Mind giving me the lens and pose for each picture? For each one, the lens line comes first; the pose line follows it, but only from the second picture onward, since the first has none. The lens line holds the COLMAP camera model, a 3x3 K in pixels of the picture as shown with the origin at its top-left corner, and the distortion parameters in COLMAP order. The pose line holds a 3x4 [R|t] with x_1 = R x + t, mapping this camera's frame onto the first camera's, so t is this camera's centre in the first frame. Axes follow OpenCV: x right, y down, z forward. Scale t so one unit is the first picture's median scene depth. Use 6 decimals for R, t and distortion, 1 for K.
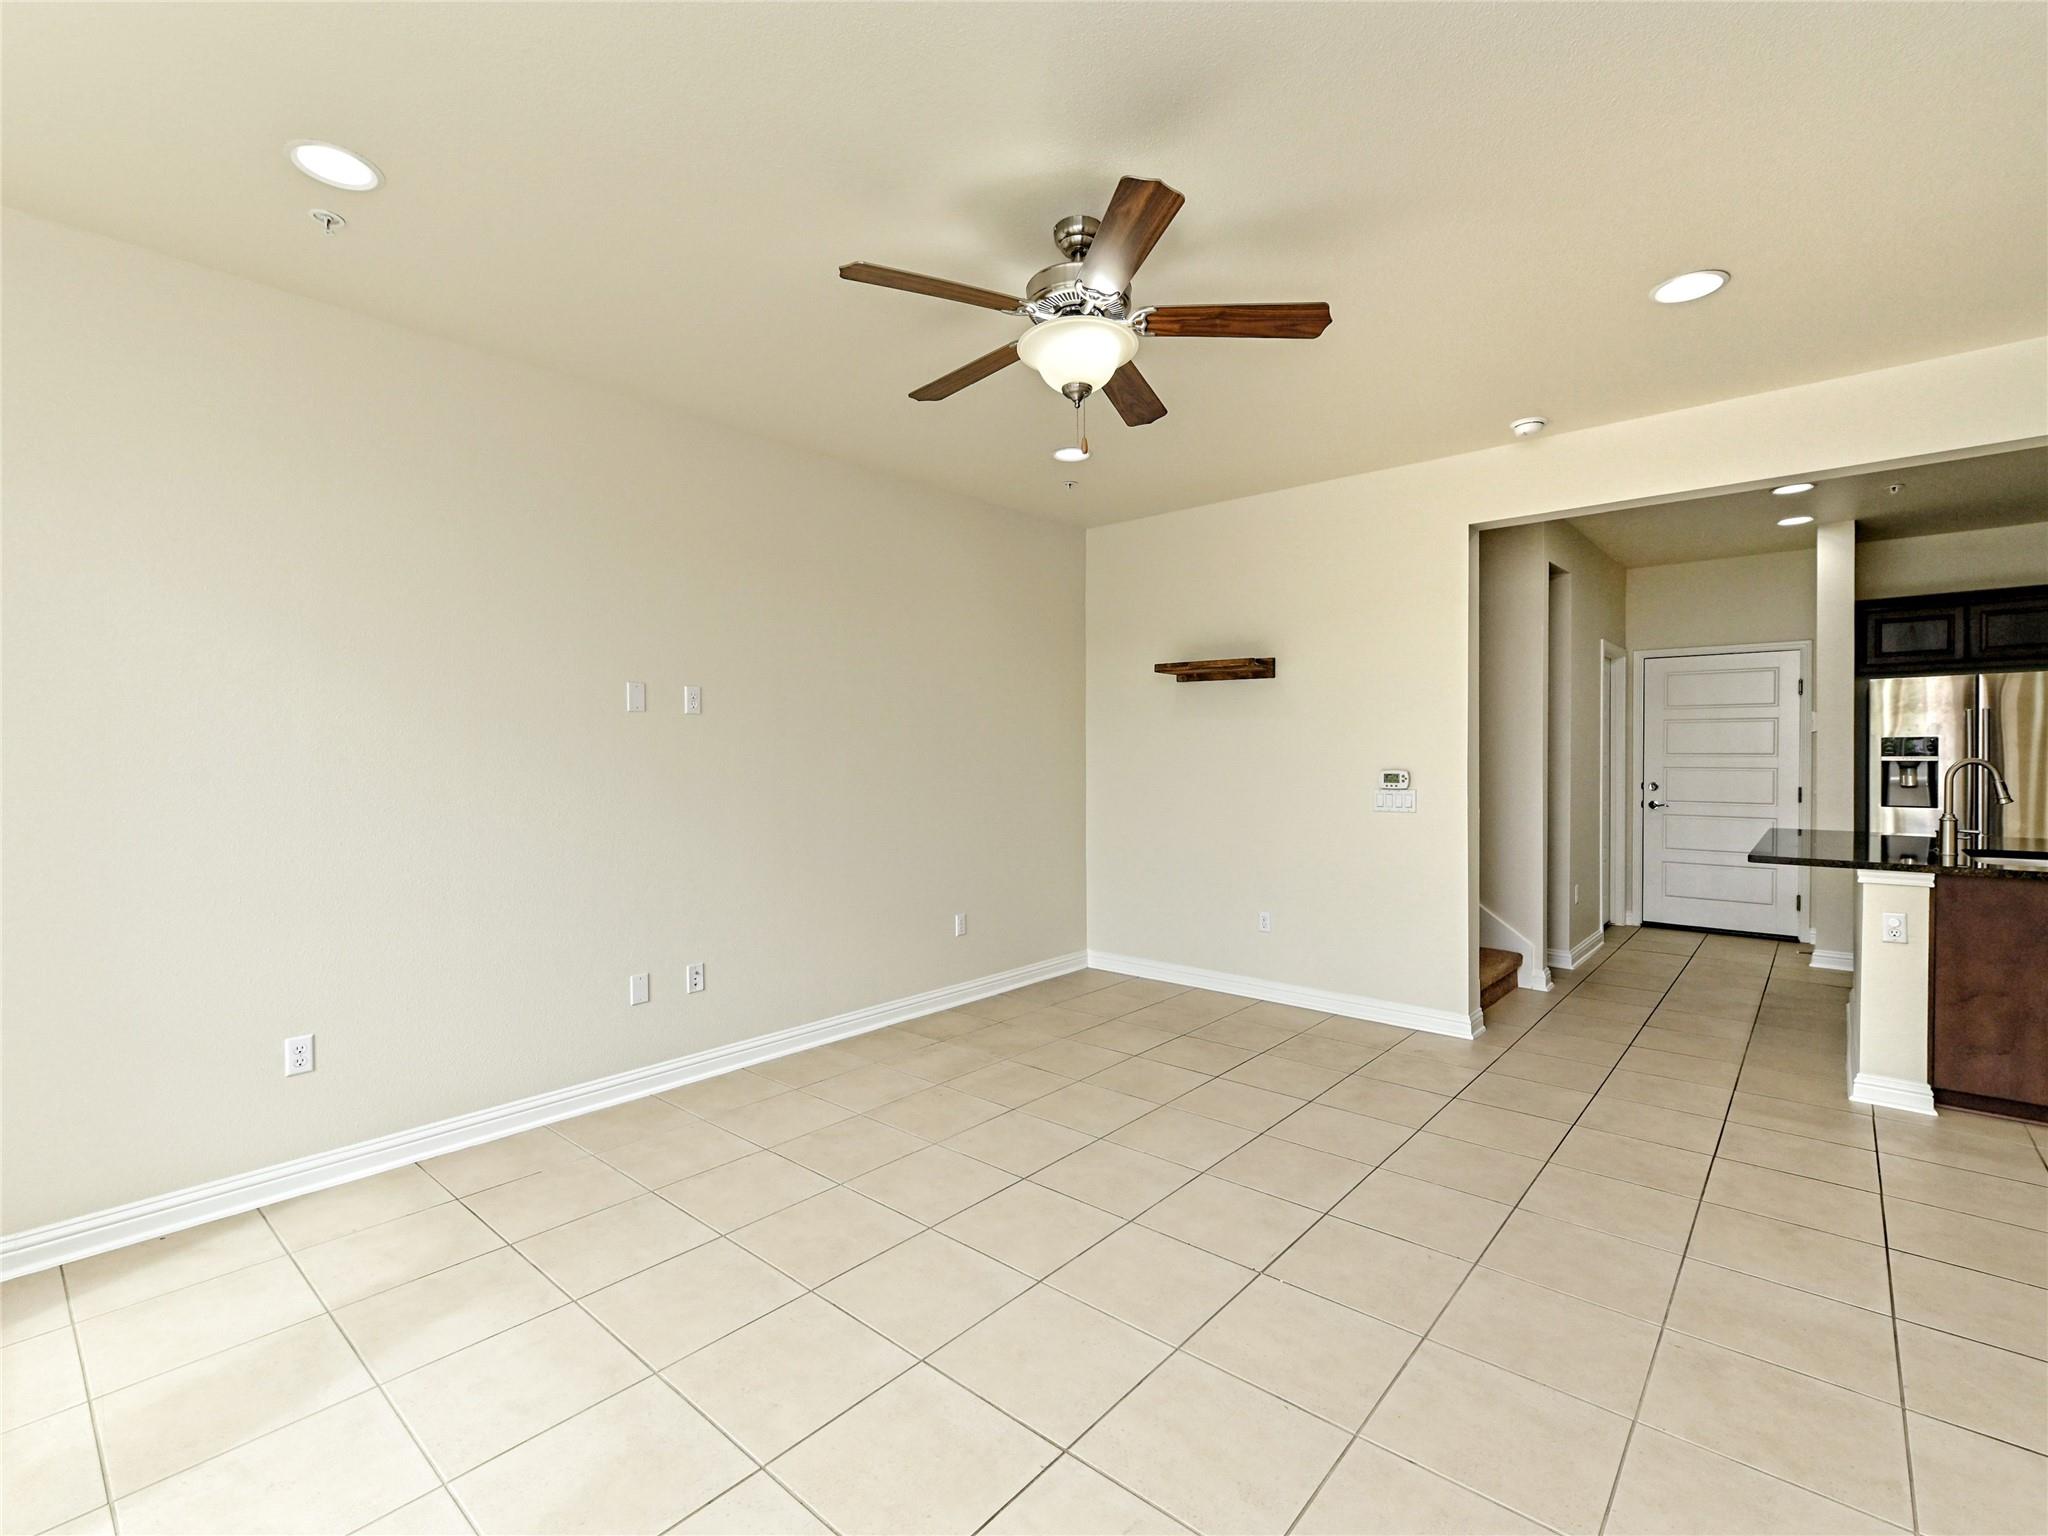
lens RADIAL K [[945.5, 0, 1038.8], [0, 945.5, 769.1], [0, 0, 1]] dist [0.002767, 0.000390]
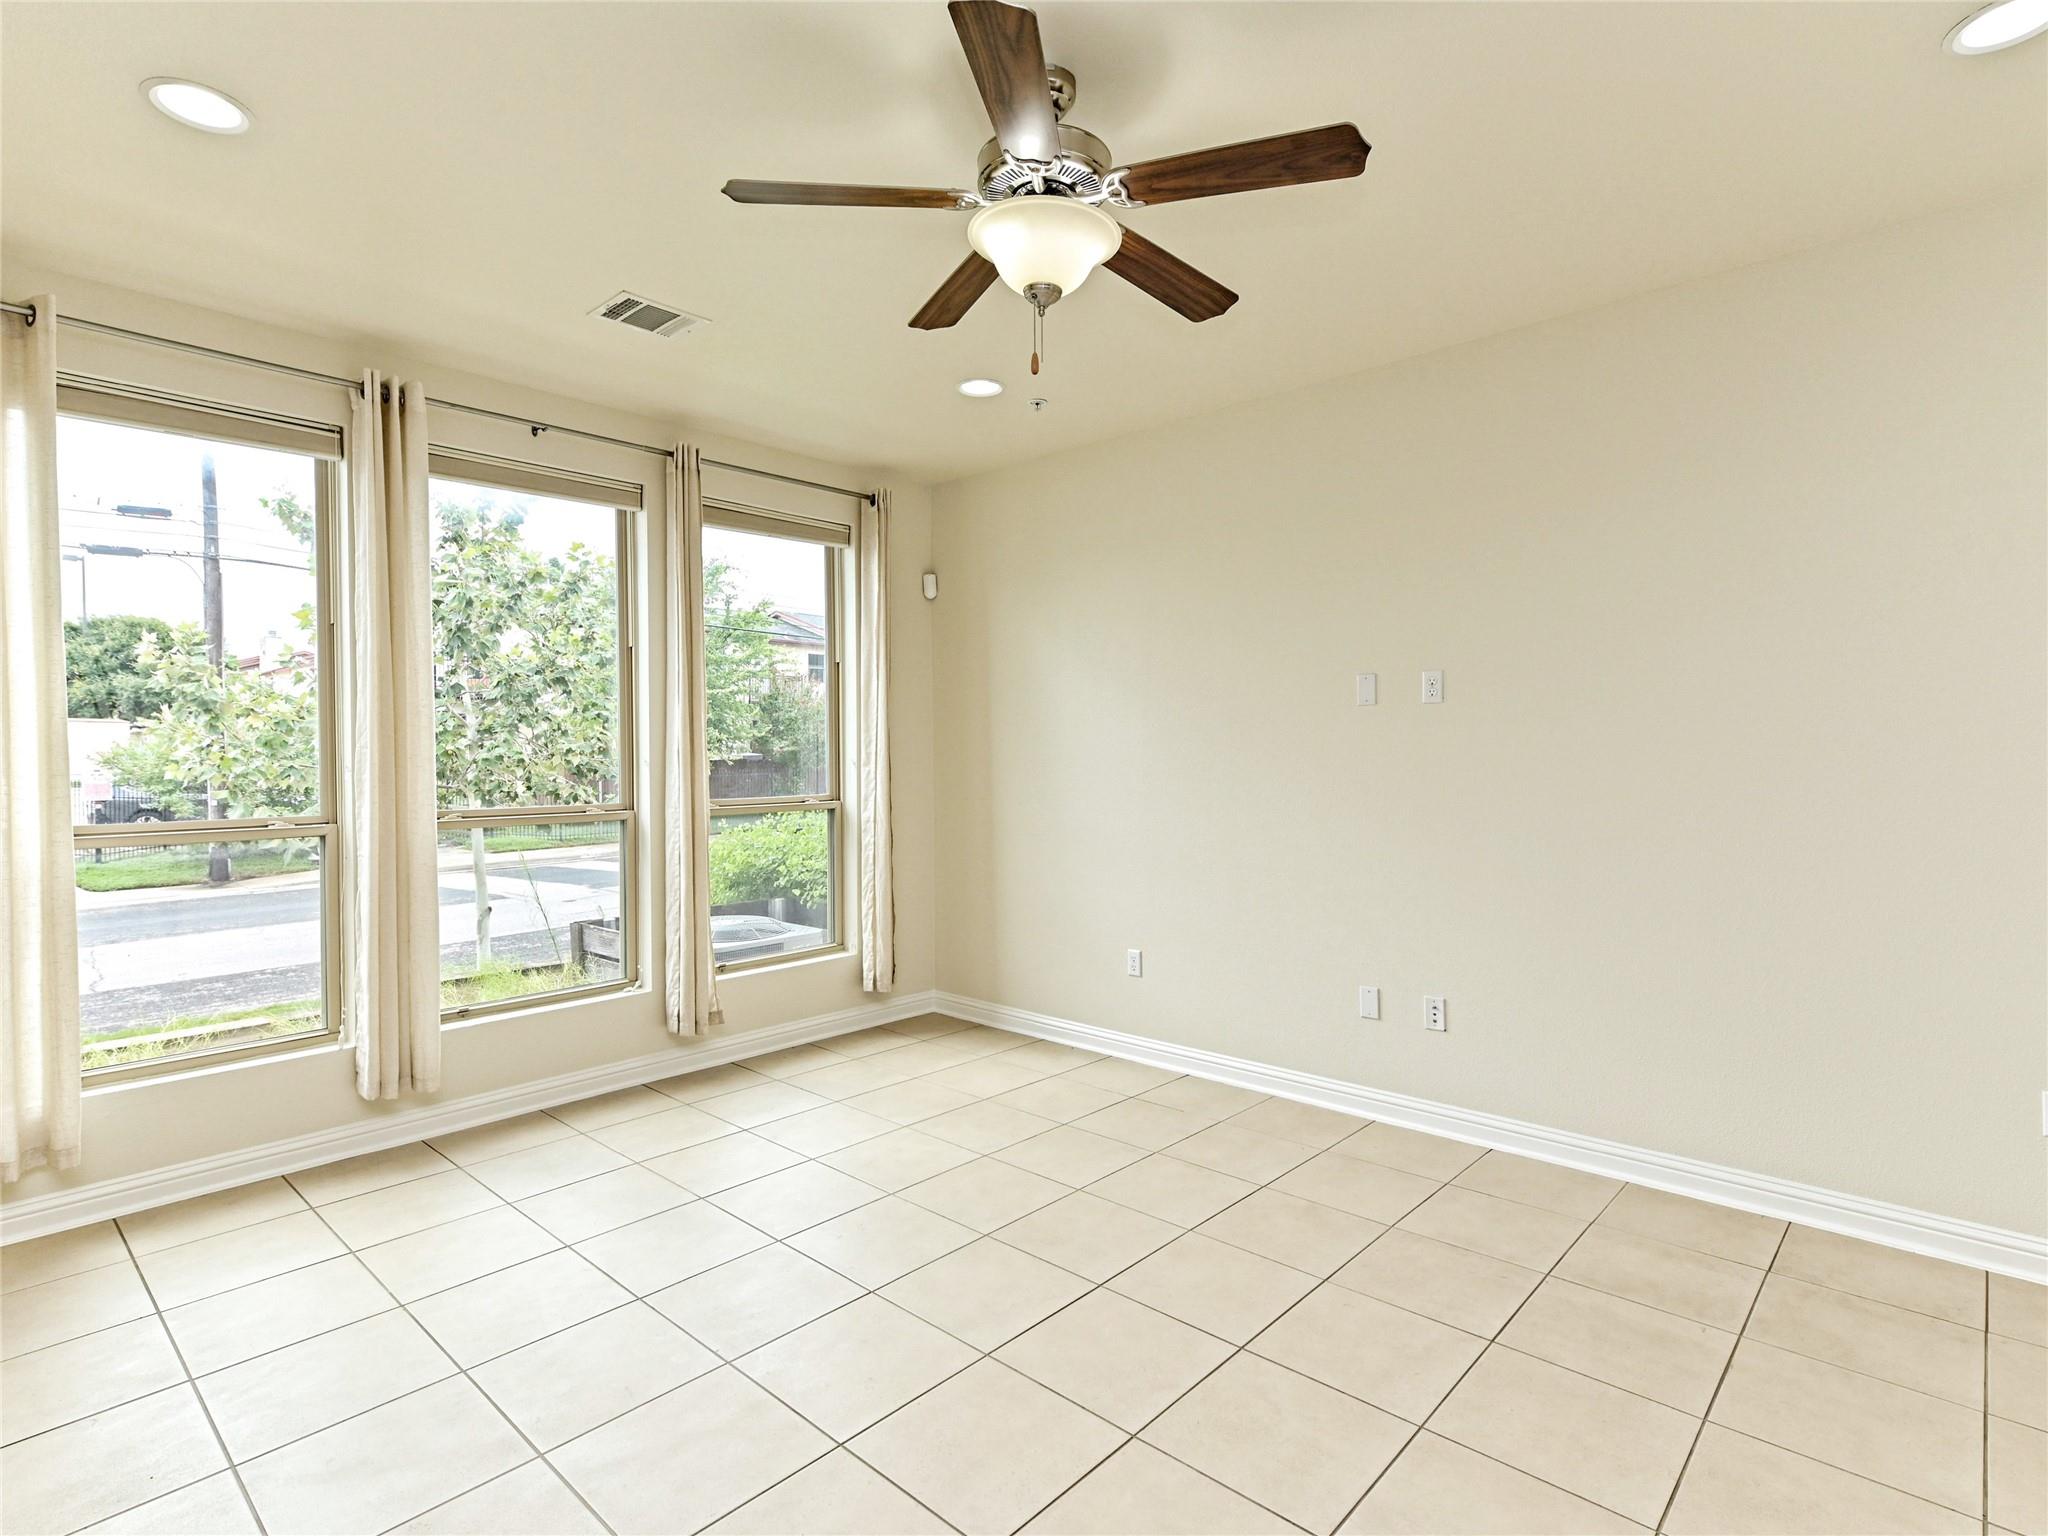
lens RADIAL K [[1063.7, 0, 1024.0], [0, 1063.7, 768.0], [0, 0, 1]] dist [0.013411, 0.000380]
pose [[-0.054631, 0.021321, -0.998279, 0.618602], [-0.000251, 0.999772, 0.021367, -0.020369], [0.998507, 0.001418, -0.054614, 0.691523]]
